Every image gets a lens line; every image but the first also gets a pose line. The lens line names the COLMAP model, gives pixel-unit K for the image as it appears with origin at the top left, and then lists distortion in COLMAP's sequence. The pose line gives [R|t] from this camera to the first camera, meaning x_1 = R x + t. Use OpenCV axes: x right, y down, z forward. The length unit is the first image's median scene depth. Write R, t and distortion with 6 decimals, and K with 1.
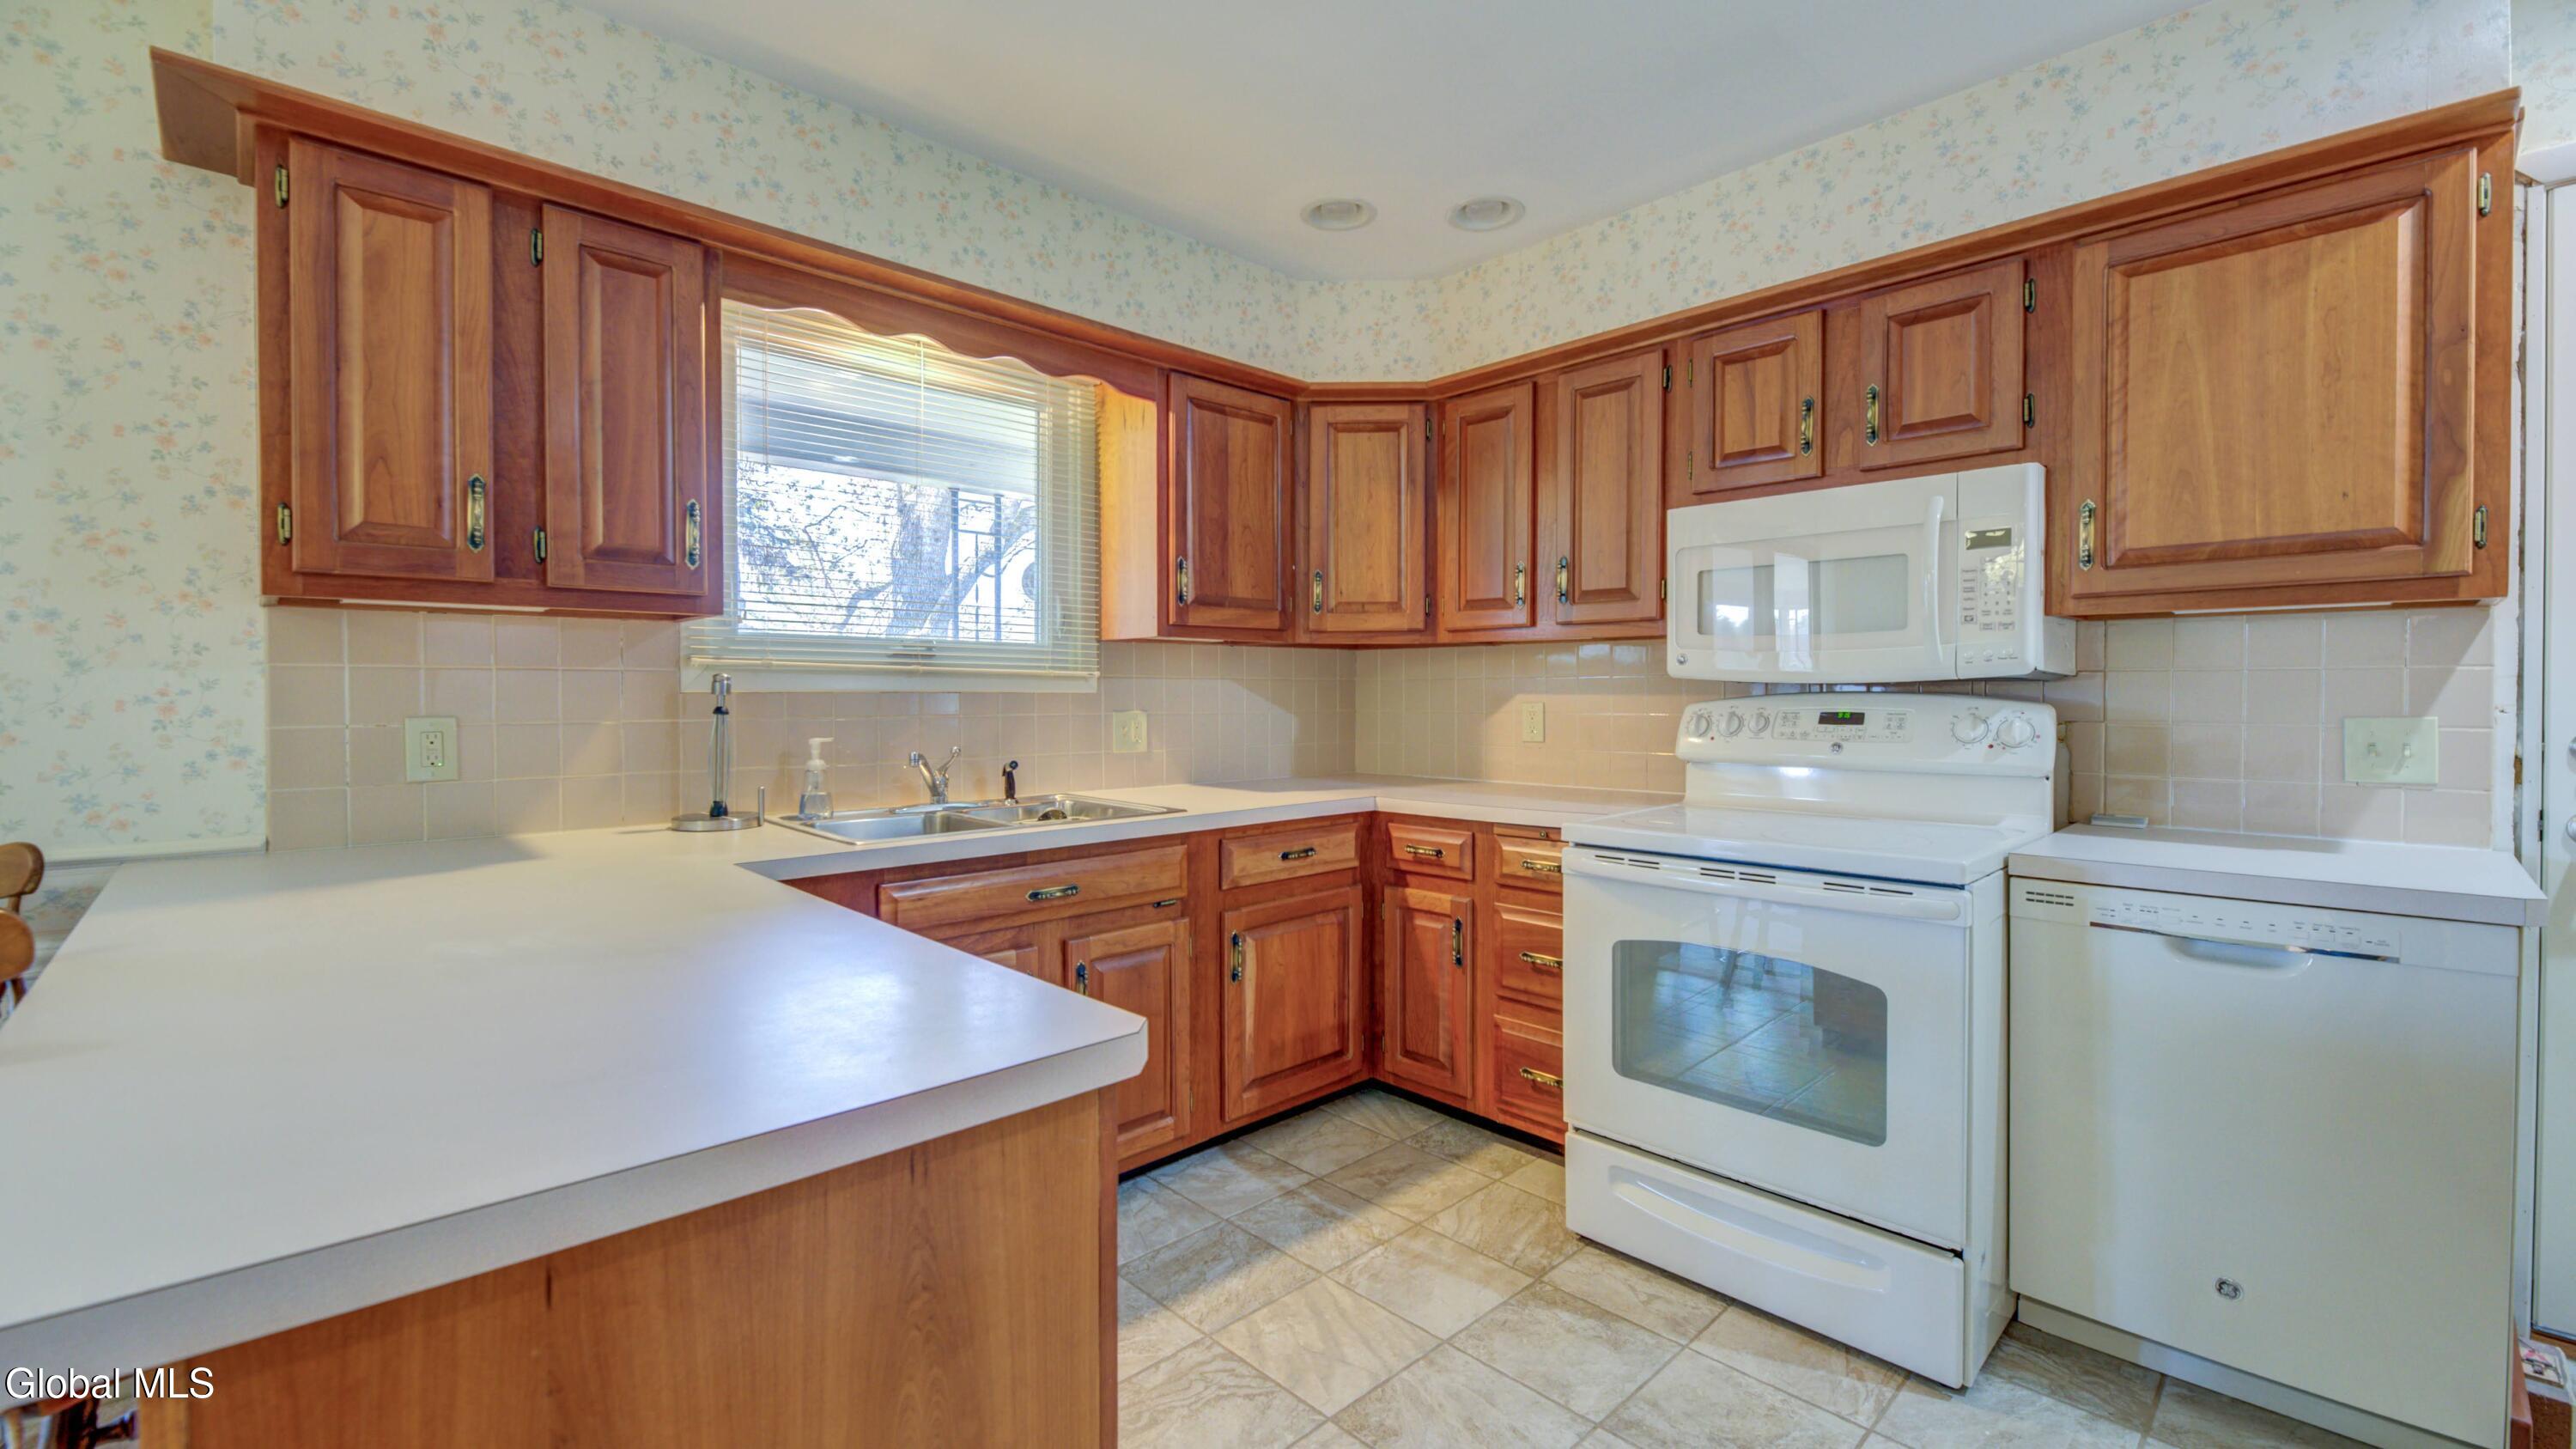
lens RADIAL K [[1063.4, 0, 1302.3], [0, 1063.4, 704.7], [0, 0, 1]] dist [-0.008564, -0.000852]
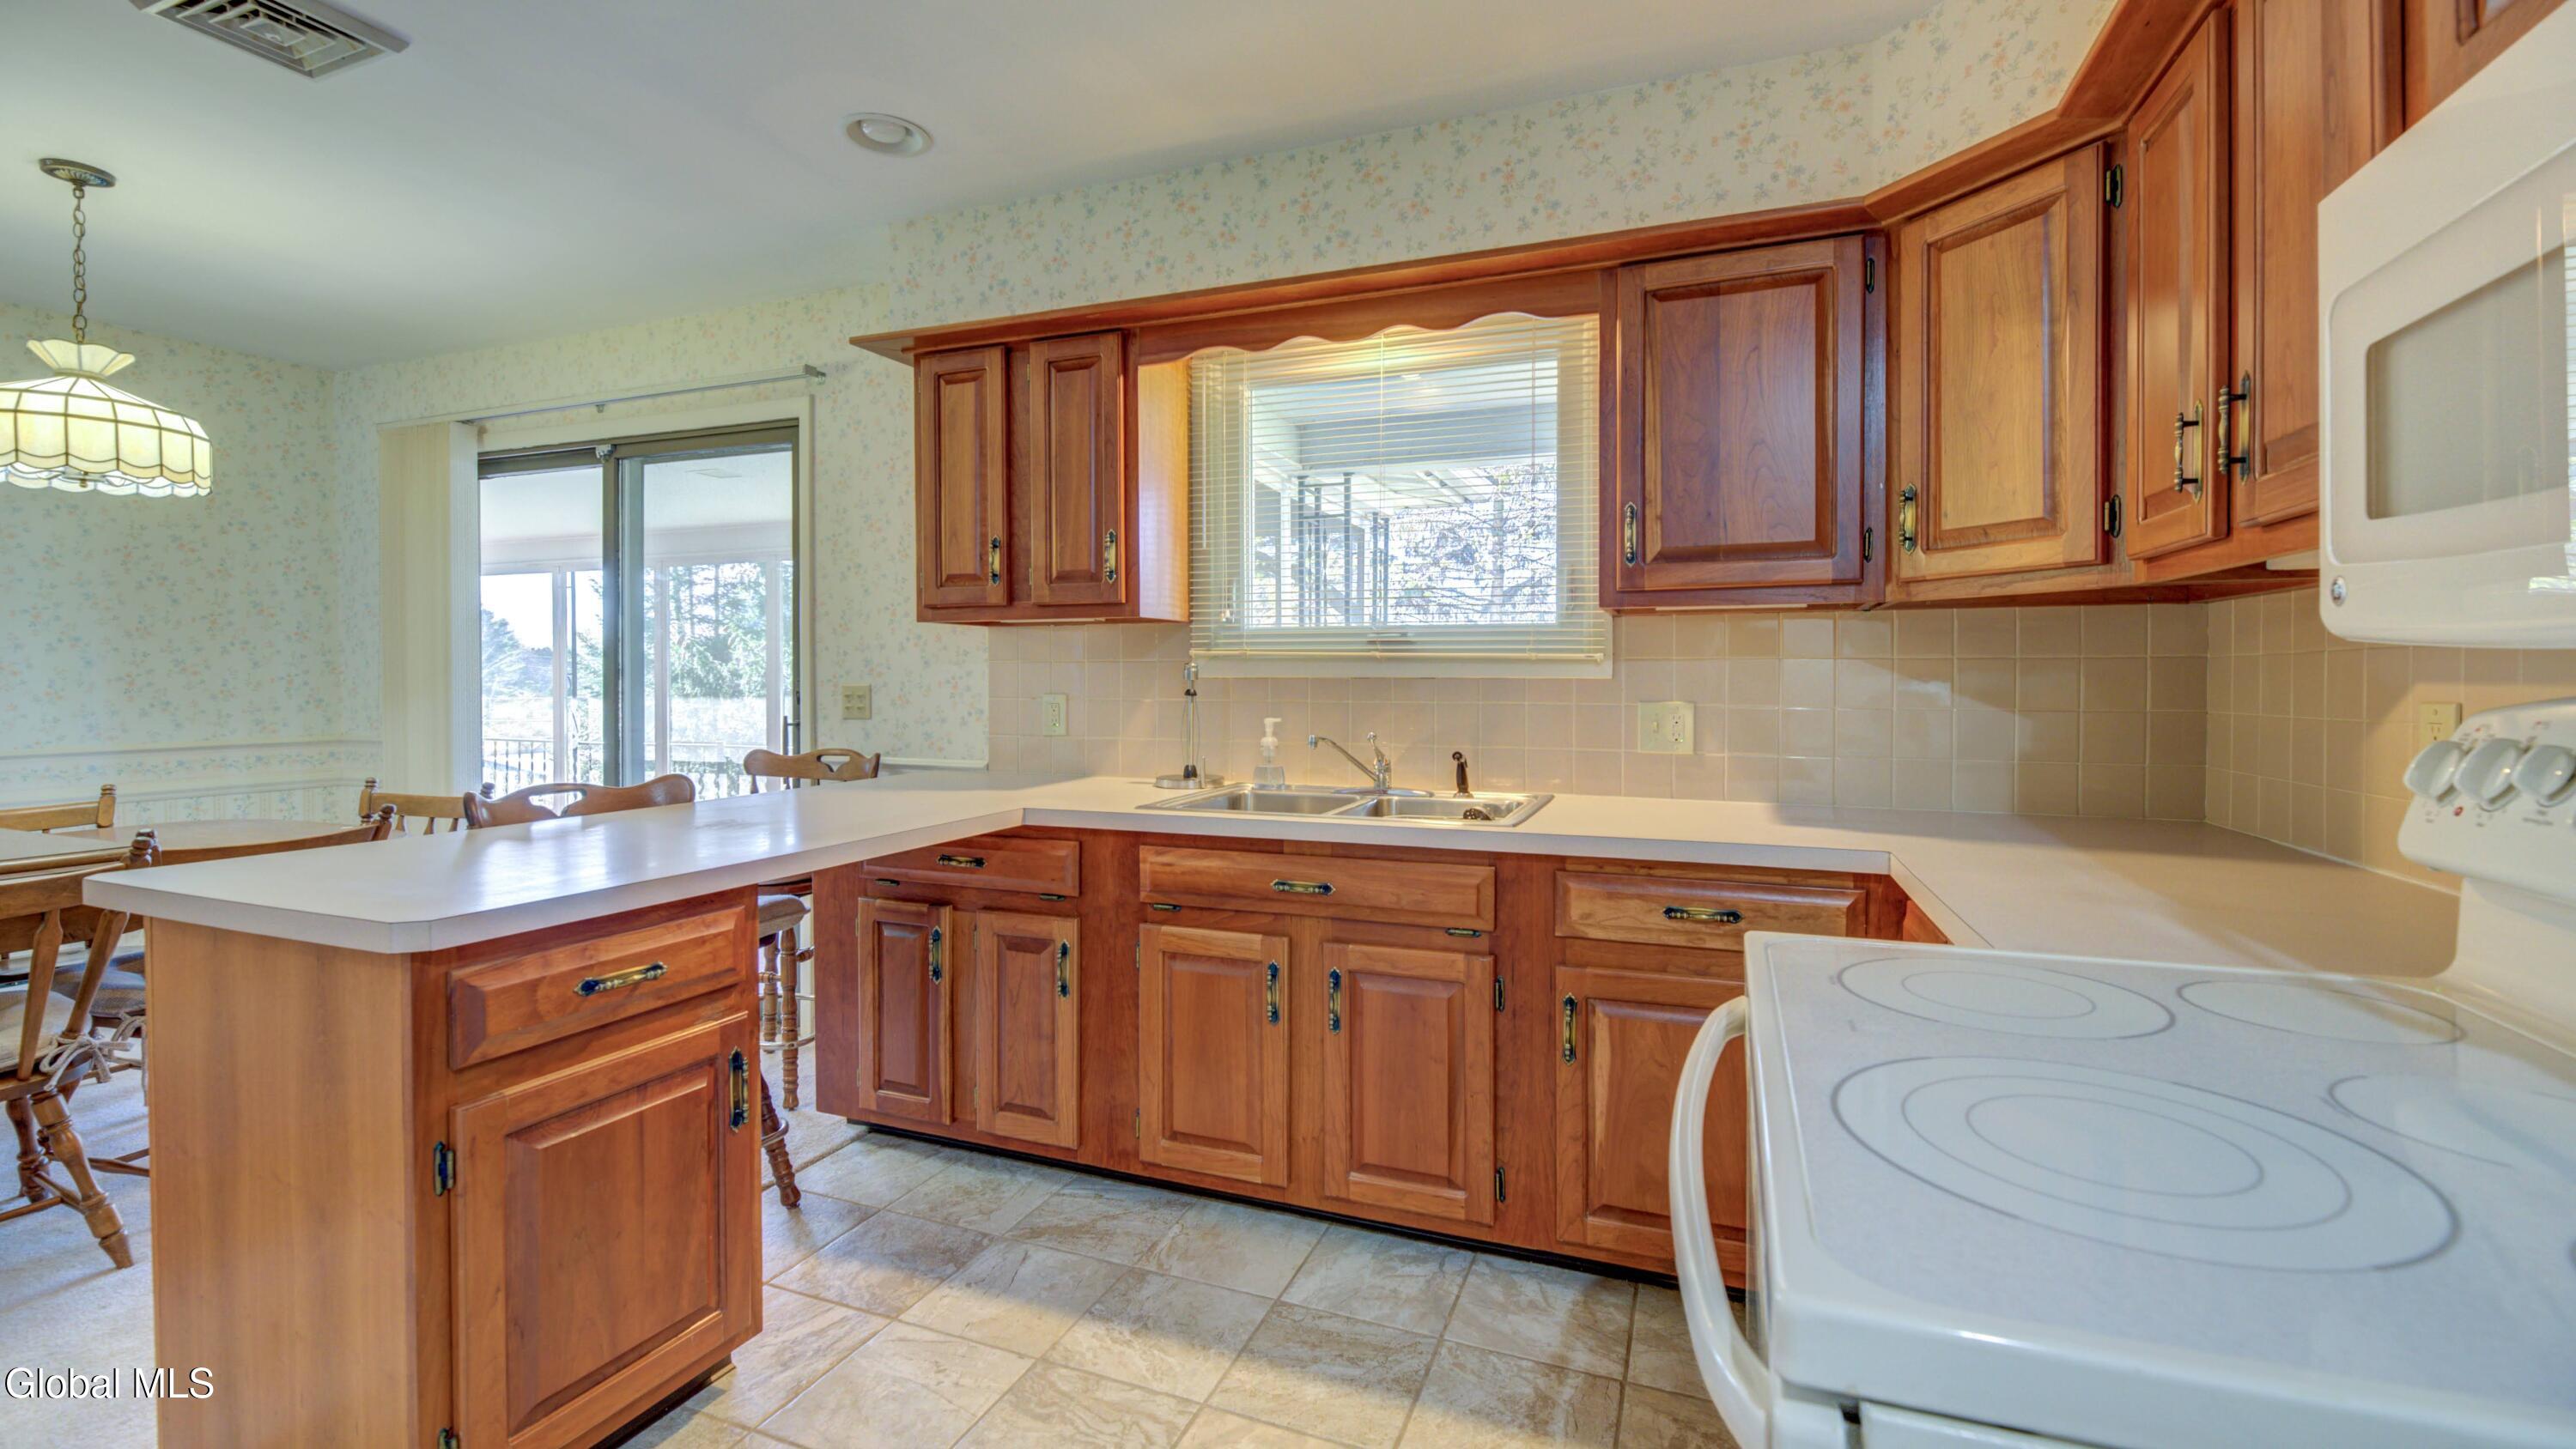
lens RADIAL K [[1063.1, 0, 1320.6], [0, 1063.1, 693.1], [0, 0, 1]] dist [-0.008564, -0.000852]
pose [[0.417794, 0.012331, -0.908458, 0.565887], [-0.012259, 0.999893, 0.007934, -0.004960], [0.908459, 0.007822, 0.417900, 0.542581]]
